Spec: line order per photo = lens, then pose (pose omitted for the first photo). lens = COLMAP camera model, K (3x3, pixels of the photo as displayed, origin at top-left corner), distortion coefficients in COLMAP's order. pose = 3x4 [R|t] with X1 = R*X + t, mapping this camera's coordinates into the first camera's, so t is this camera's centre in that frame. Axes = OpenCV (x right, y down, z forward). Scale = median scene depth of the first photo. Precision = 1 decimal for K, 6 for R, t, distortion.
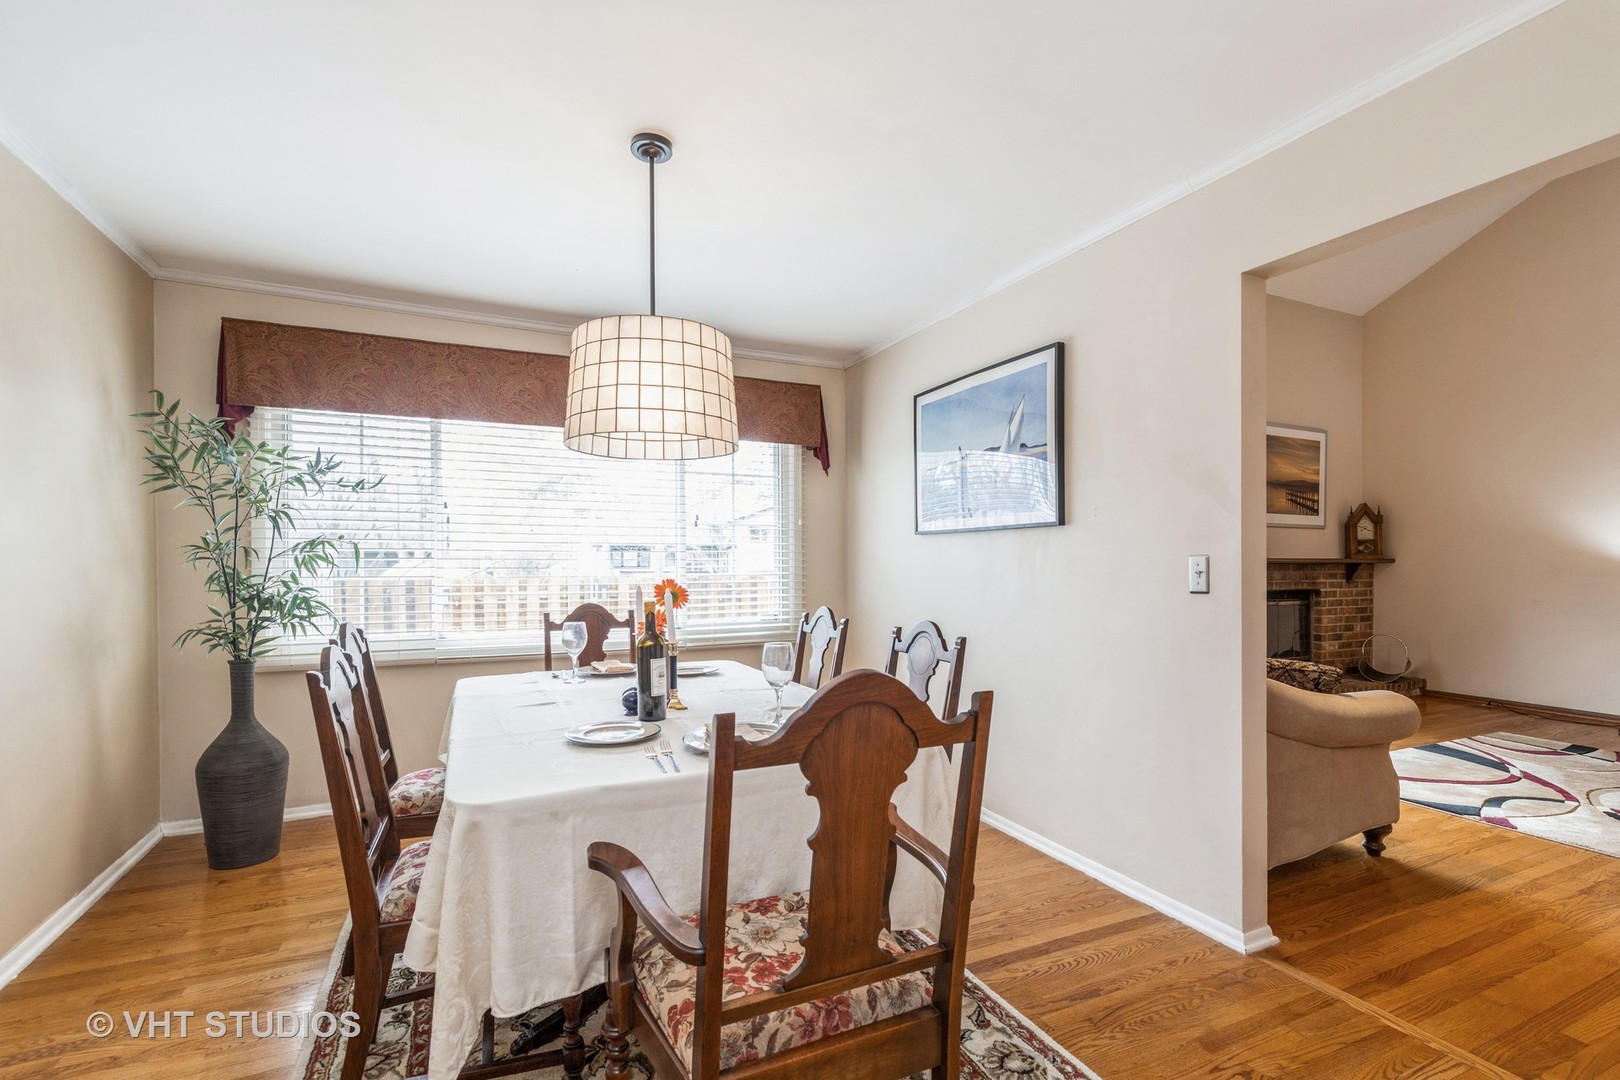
lens RADIAL K [[738.5, 0, 817.0], [0, 738.5, 570.0], [0, 0, 1]] dist [0.000522, -0.000068]
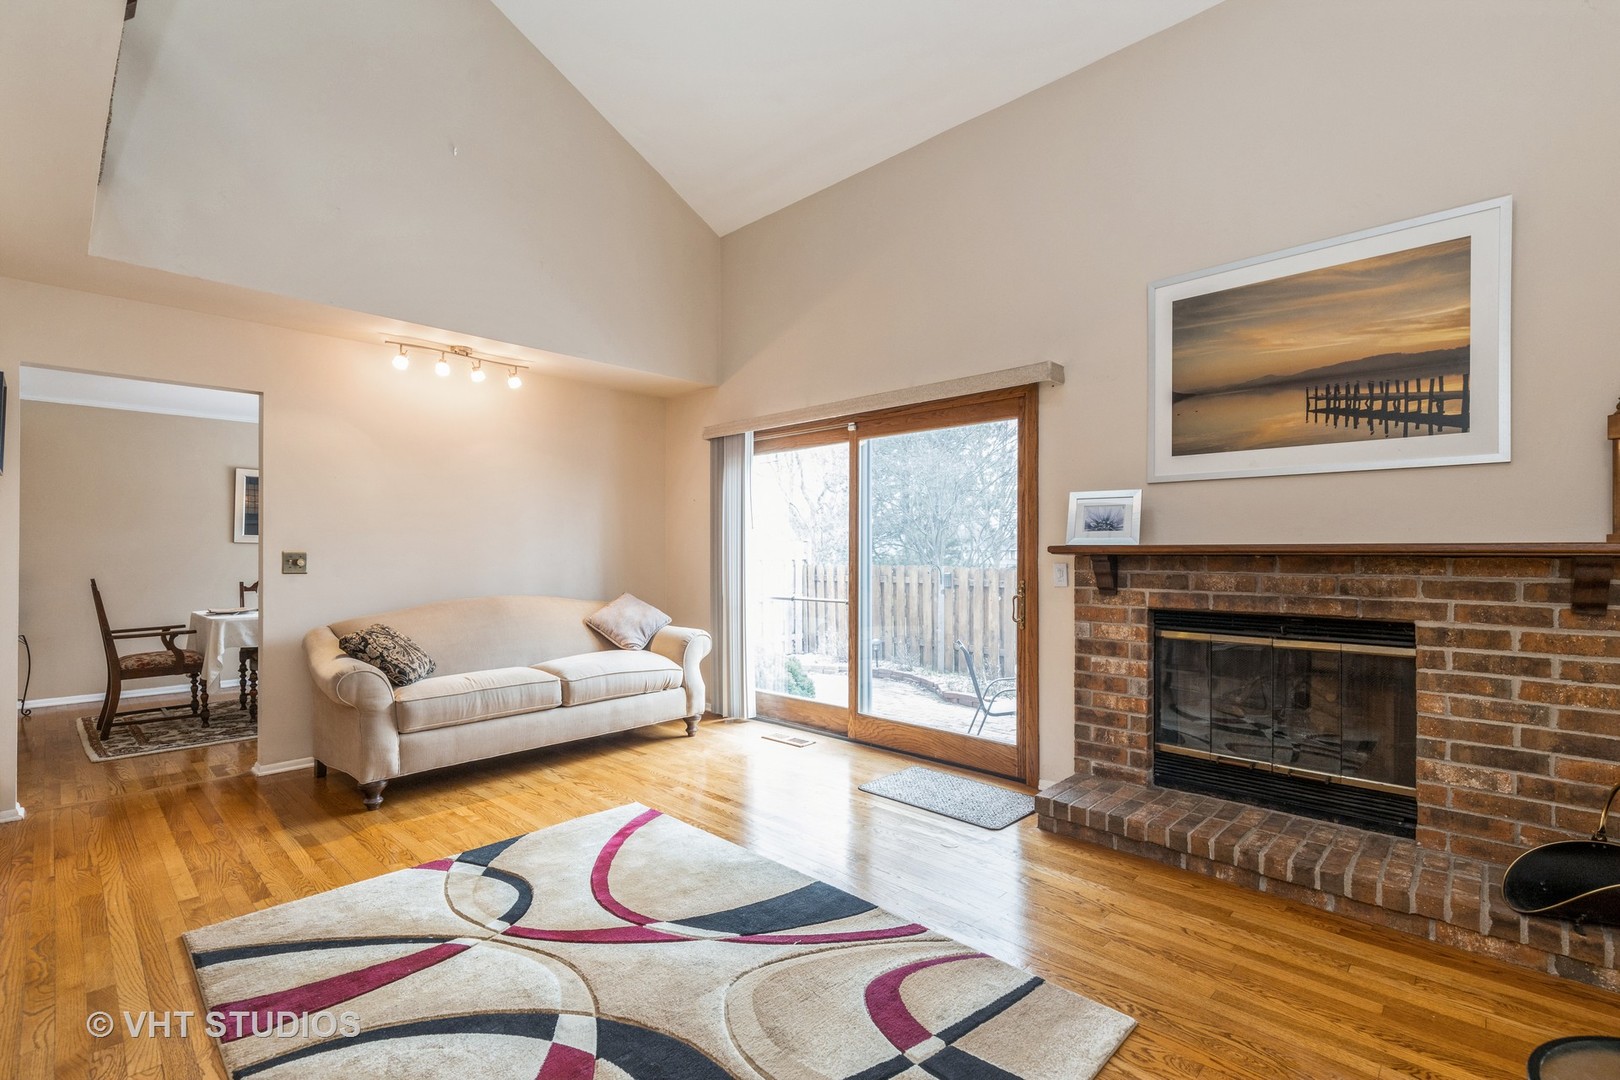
lens RADIAL K [[734.3, 0, 817.5], [0, 734.3, 558.3], [0, 0, 1]] dist [0.011033, -0.000239]
pose [[0.350465, 0.003927, -0.936568, 0.964689], [-0.009431, 0.999955, 0.000664, -0.005250], [0.936528, 0.008600, 0.350486, 0.578607]]
